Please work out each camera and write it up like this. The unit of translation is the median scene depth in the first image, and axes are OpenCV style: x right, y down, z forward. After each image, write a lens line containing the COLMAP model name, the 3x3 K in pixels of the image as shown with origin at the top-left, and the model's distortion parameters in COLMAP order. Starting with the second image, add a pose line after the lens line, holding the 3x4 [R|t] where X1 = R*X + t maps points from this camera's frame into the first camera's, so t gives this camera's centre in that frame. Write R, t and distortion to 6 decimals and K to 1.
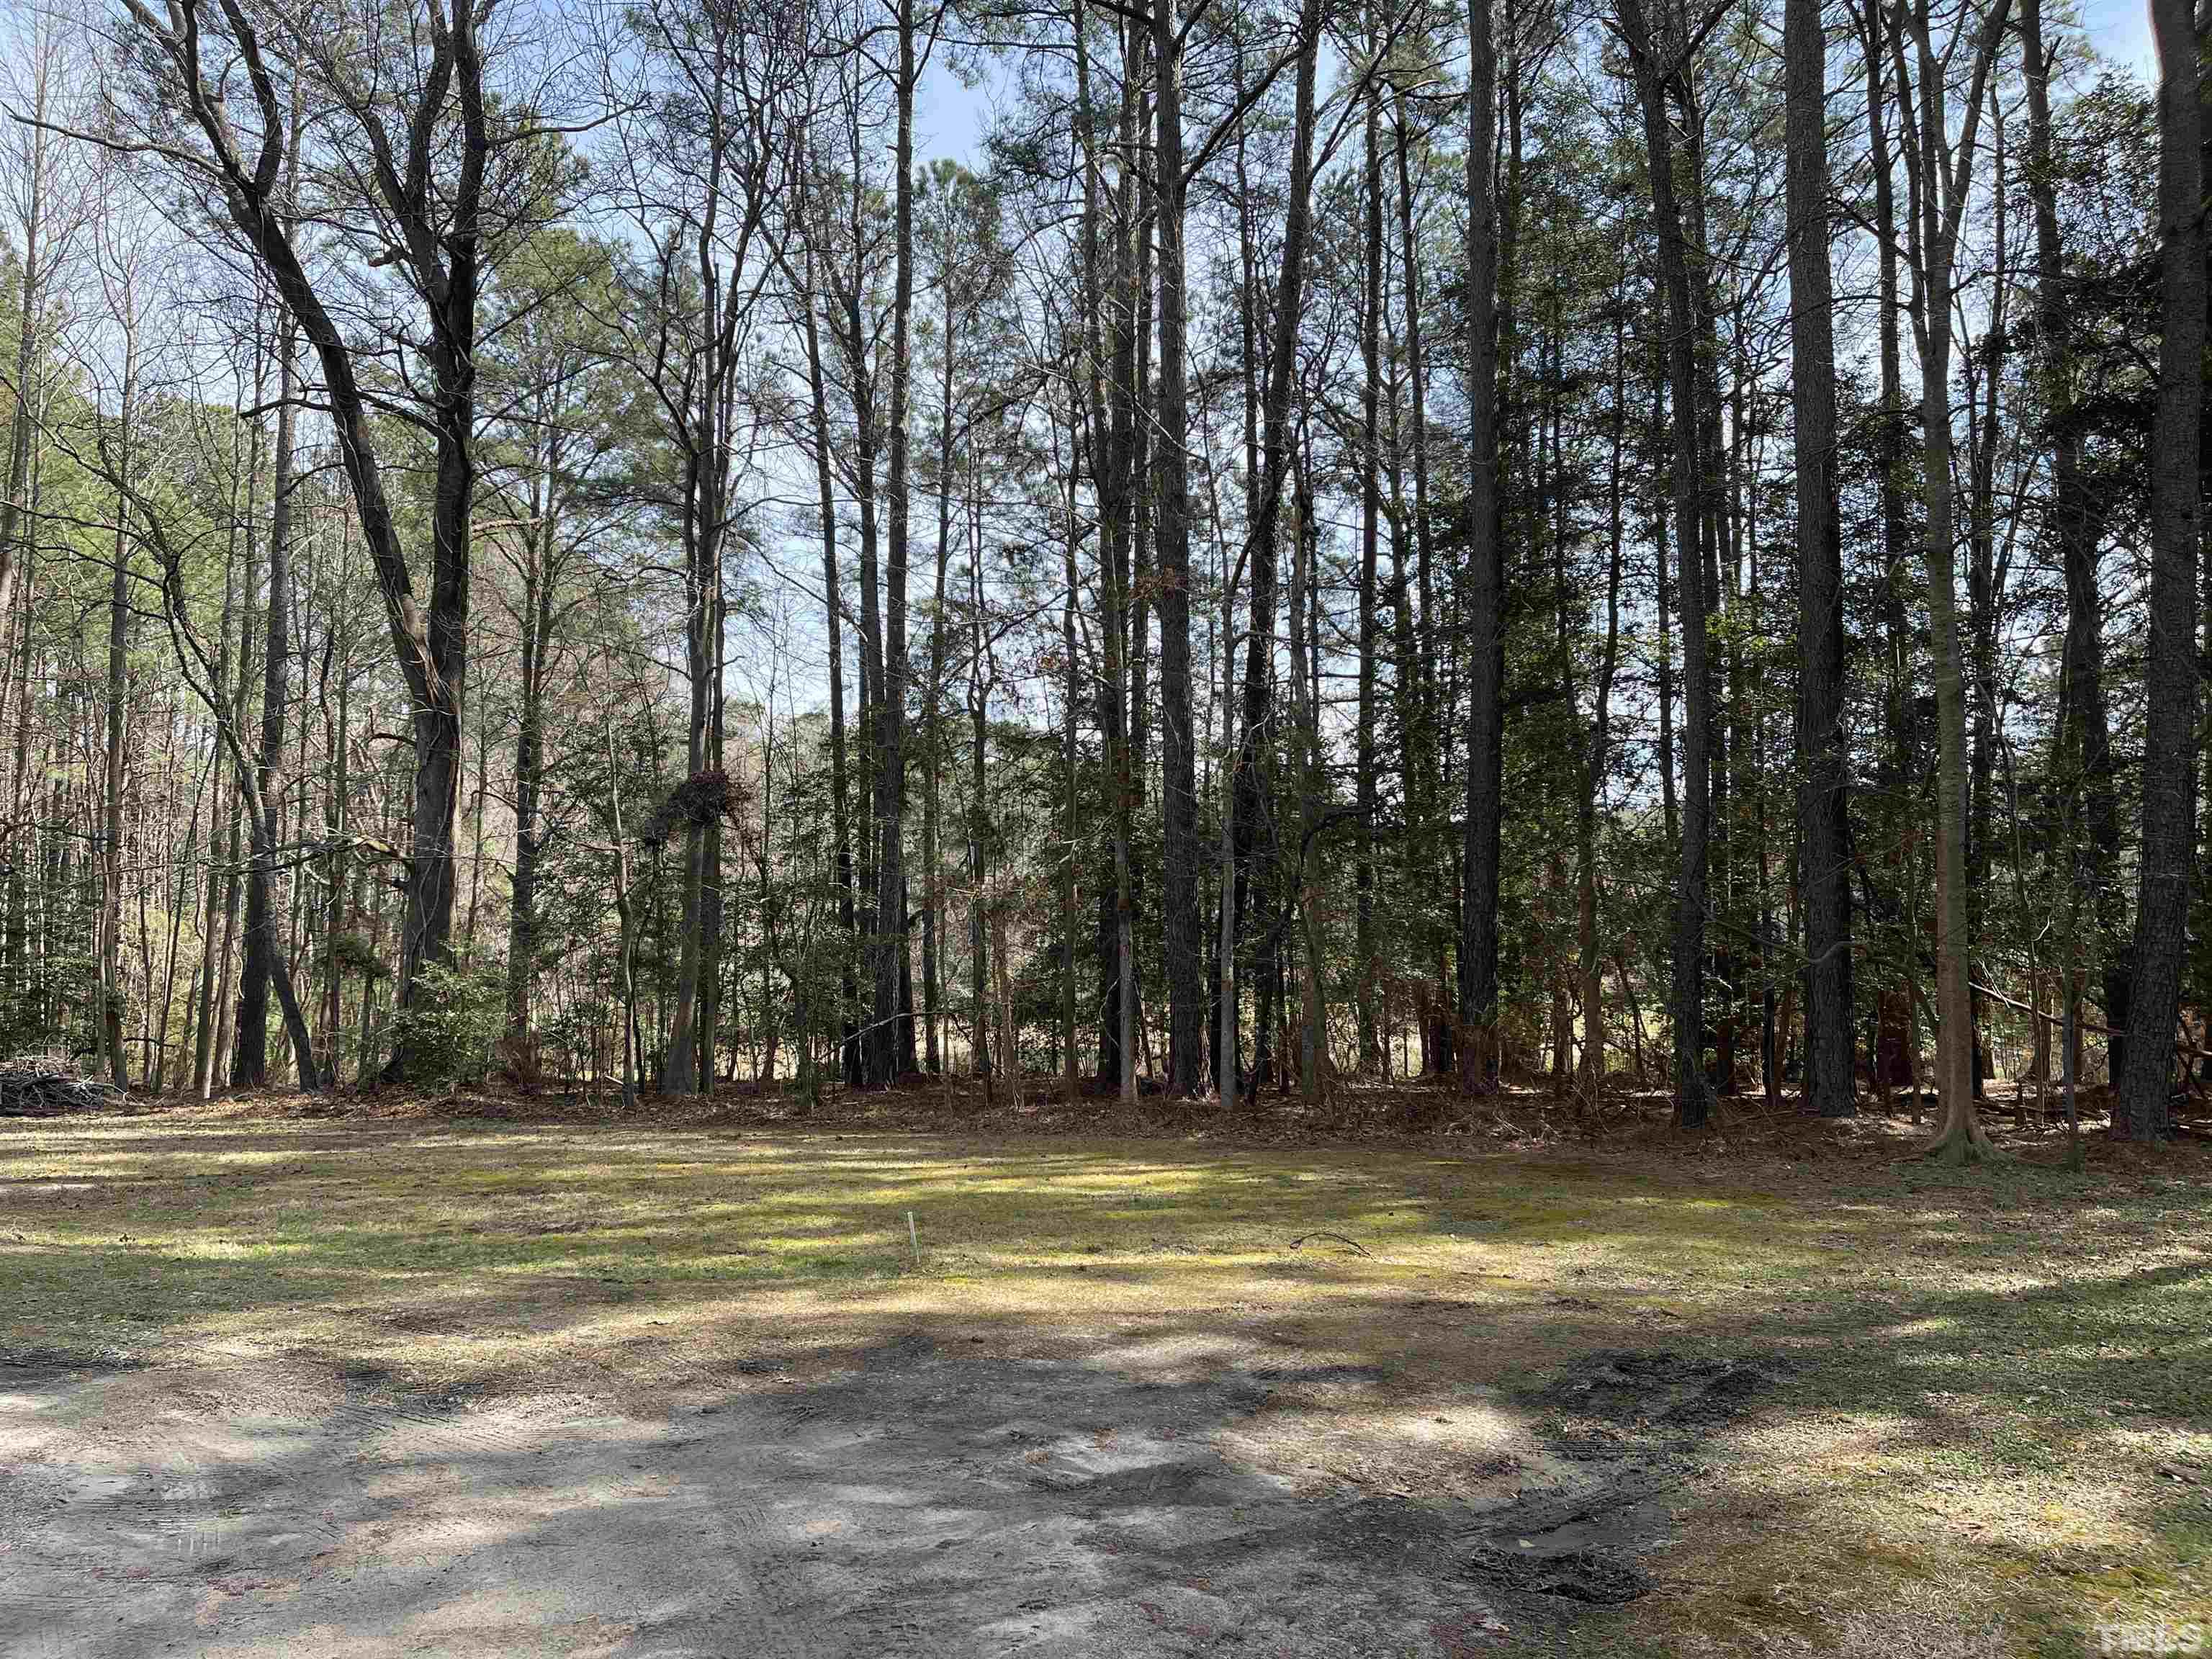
lens RADIAL K [[1683.7, 0, 1111.9], [0, 1683.7, 830.2], [0, 0, 1]] dist [0.082992, -0.083677]
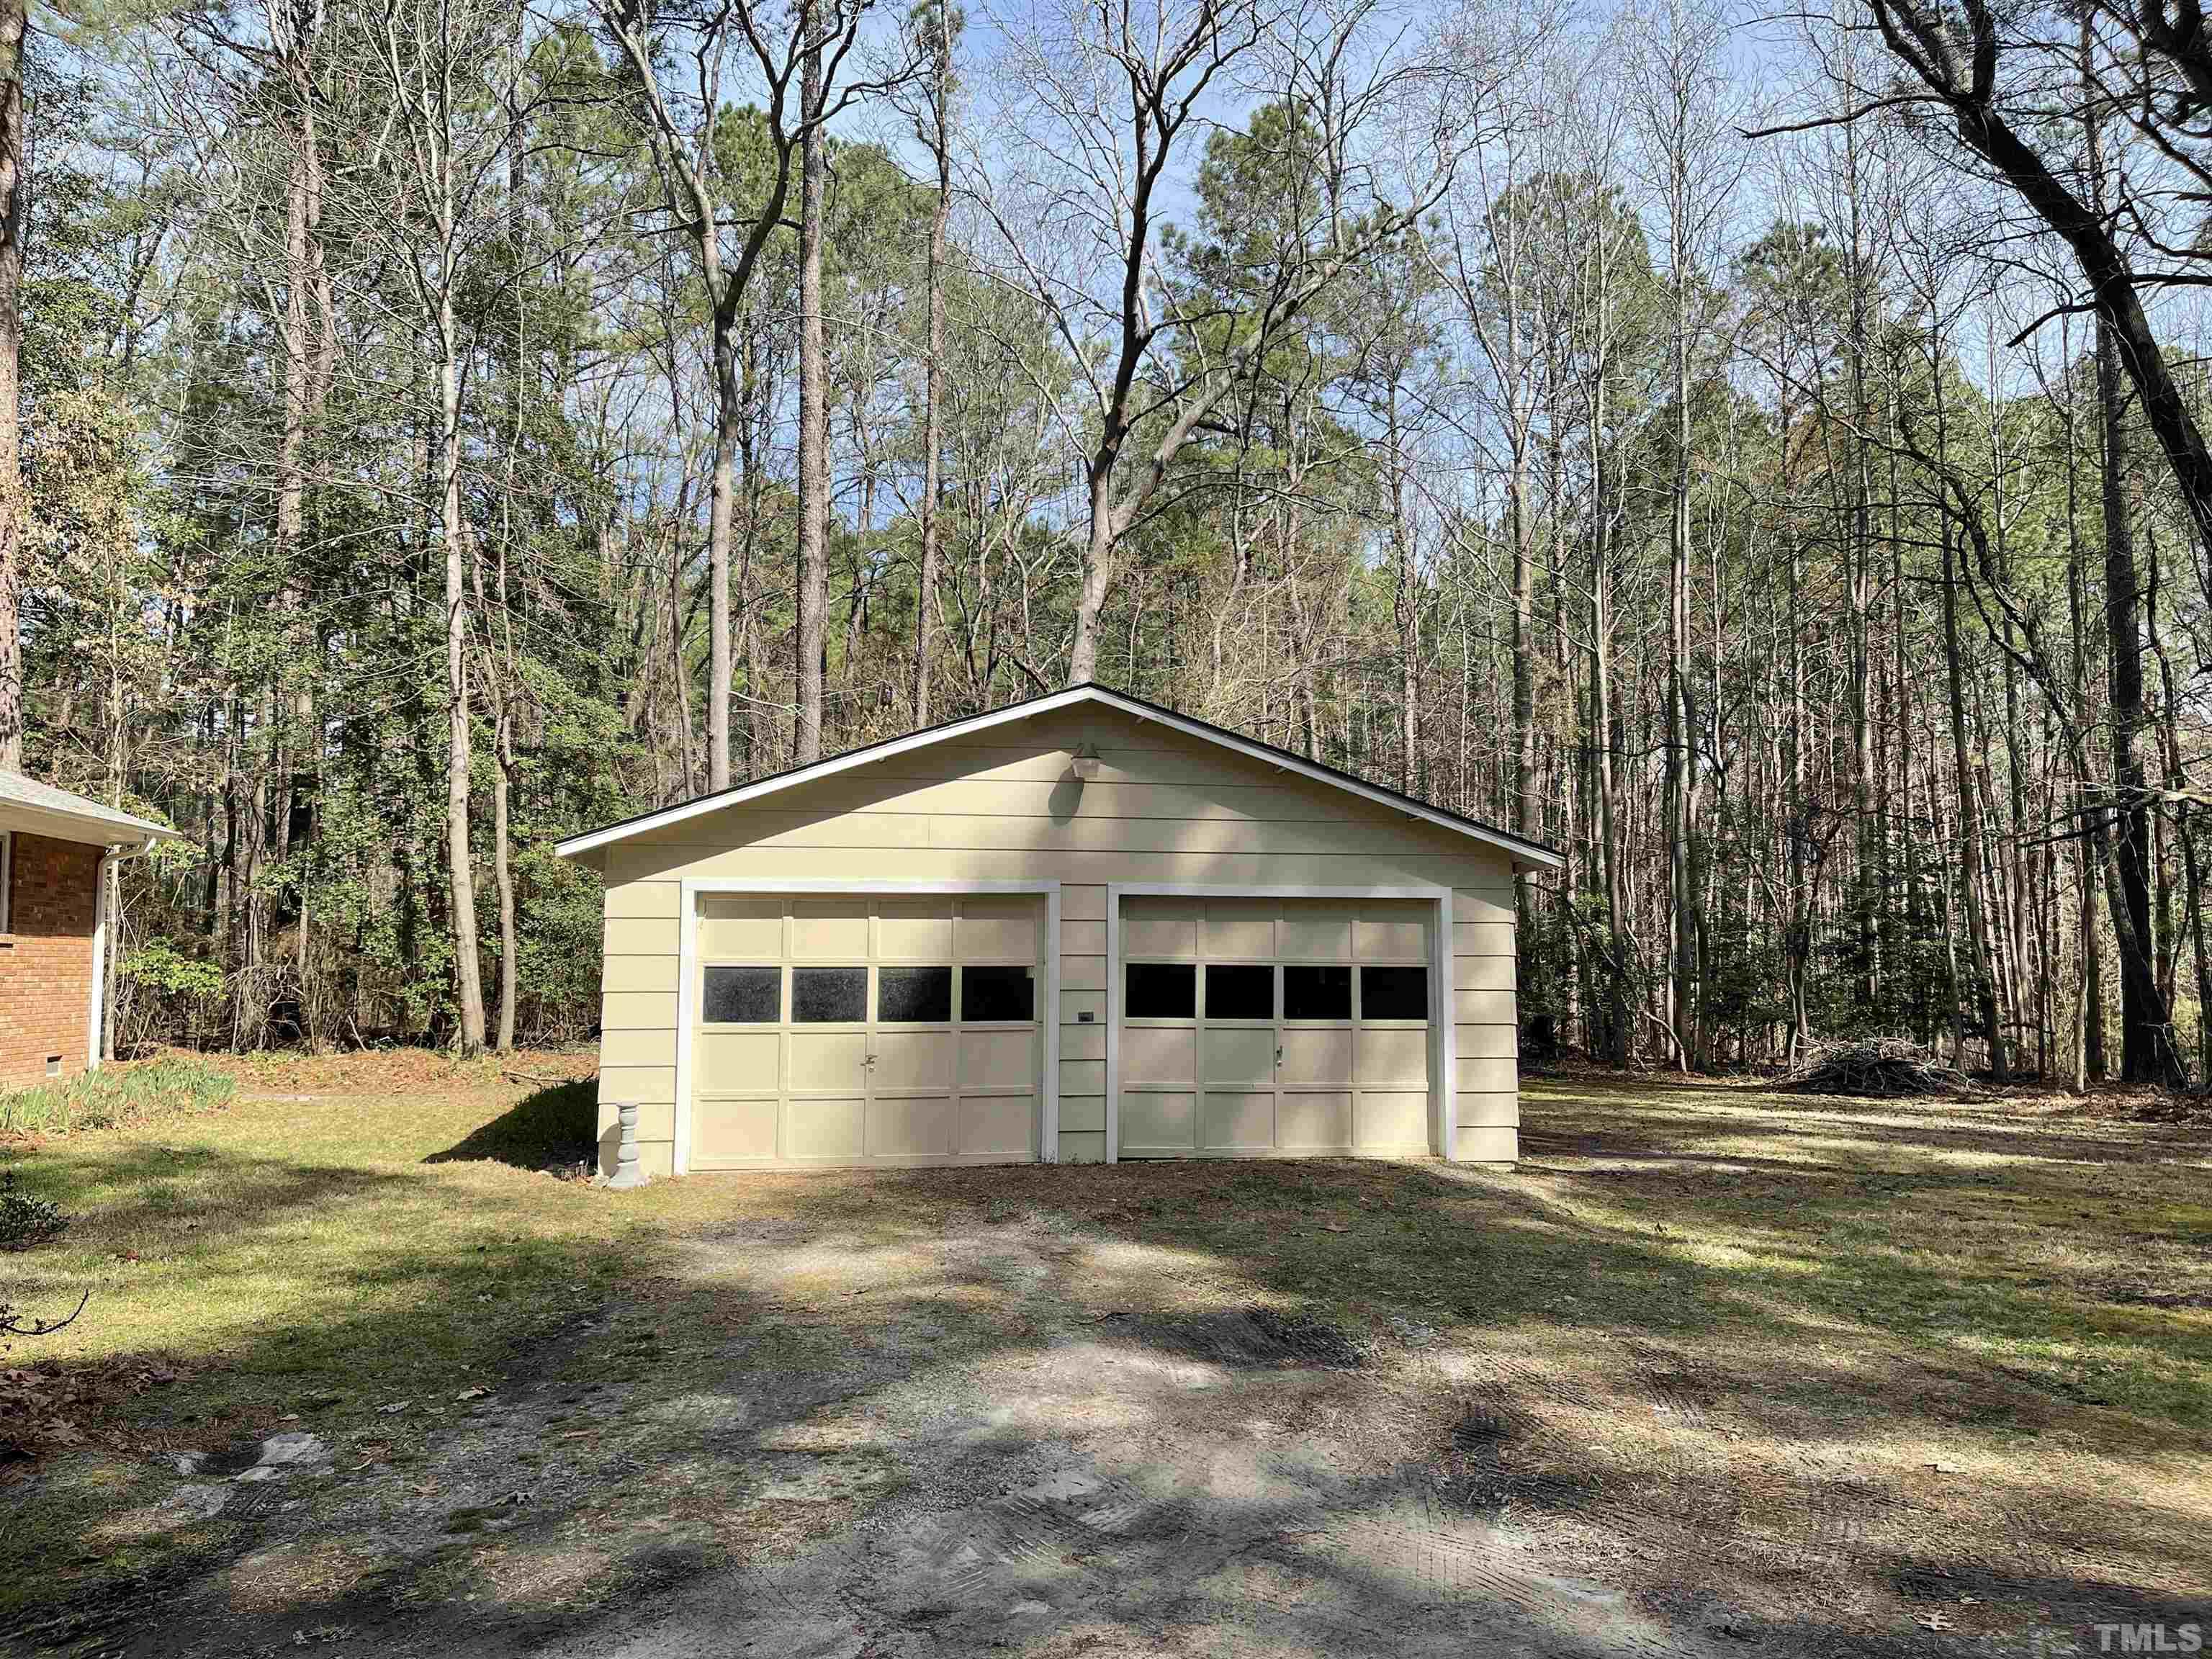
lens RADIAL K [[1683.7, 0, 1104.1], [0, 1683.7, 829.3], [0, 0, 1]] dist [0.082992, -0.083677]
pose [[0.461170, -0.078770, -0.883808, 0.276183], [0.085160, 0.995383, -0.044278, 0.067745], [0.883215, -0.054845, 0.465749, 0.609972]]
